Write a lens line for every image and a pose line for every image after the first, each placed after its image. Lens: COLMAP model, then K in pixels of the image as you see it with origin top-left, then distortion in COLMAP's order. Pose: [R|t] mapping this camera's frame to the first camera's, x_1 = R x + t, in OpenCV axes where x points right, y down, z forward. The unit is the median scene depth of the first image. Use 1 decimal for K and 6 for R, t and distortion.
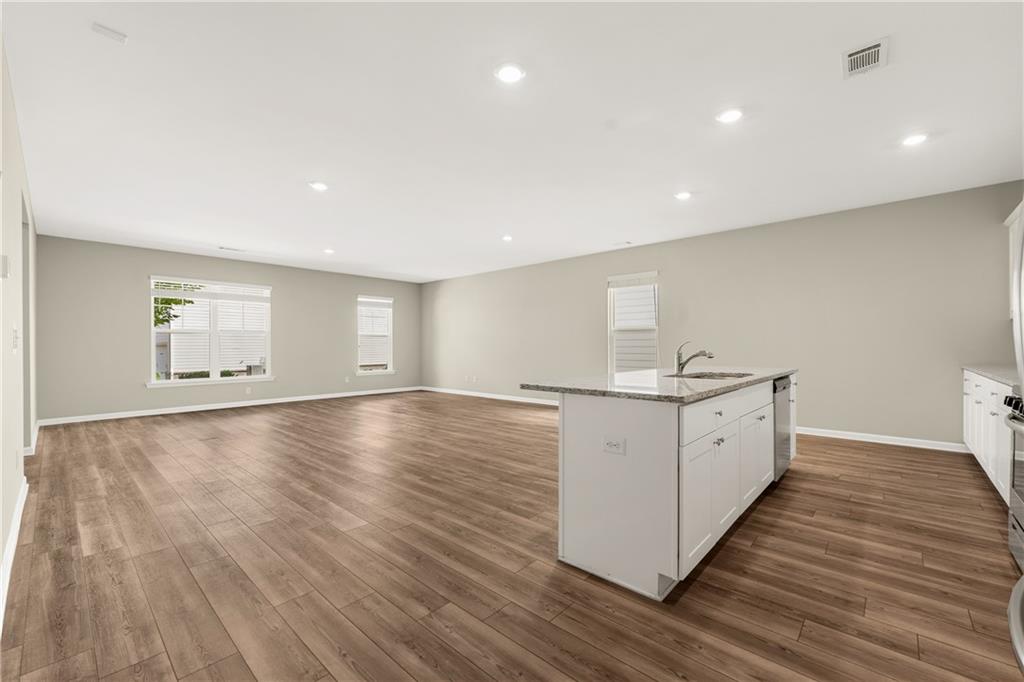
lens RADIAL K [[420.7, 0, 518.2], [0, 420.7, 342.7], [0, 0, 1]] dist [0.001282, -0.000194]
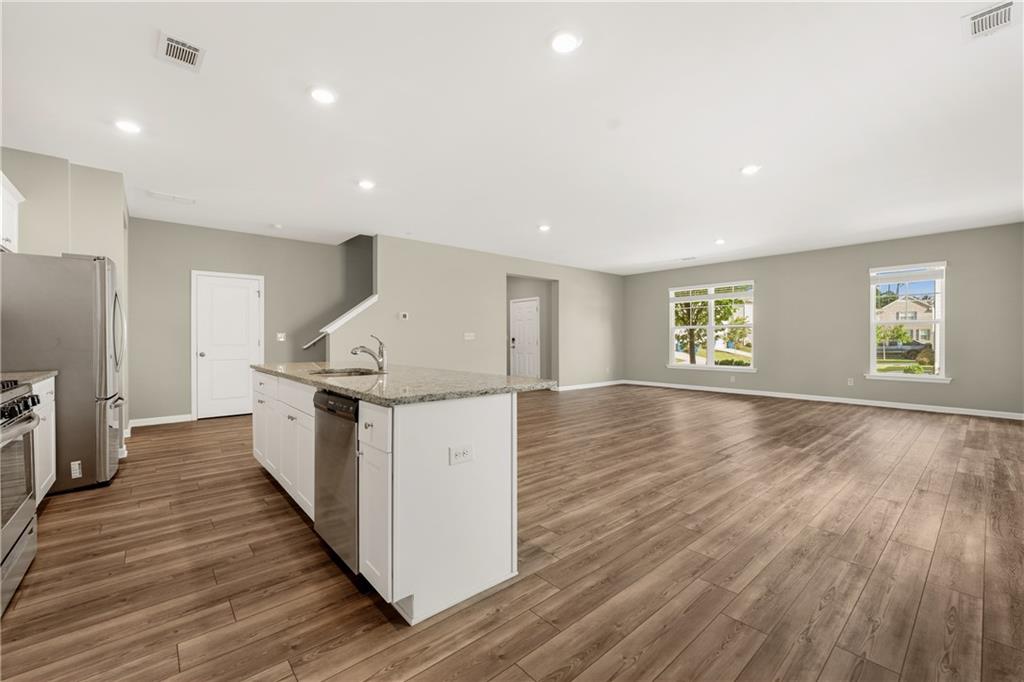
lens RADIAL K [[420.7, 0, 513.9], [0, 420.7, 336.2], [0, 0, 1]] dist [0.001282, -0.000194]
pose [[-0.123329, -0.003498, -0.992360, 0.951842], [0.009089, 0.999948, -0.004654, 0.003742], [0.992324, -0.009594, -0.123291, 1.057096]]
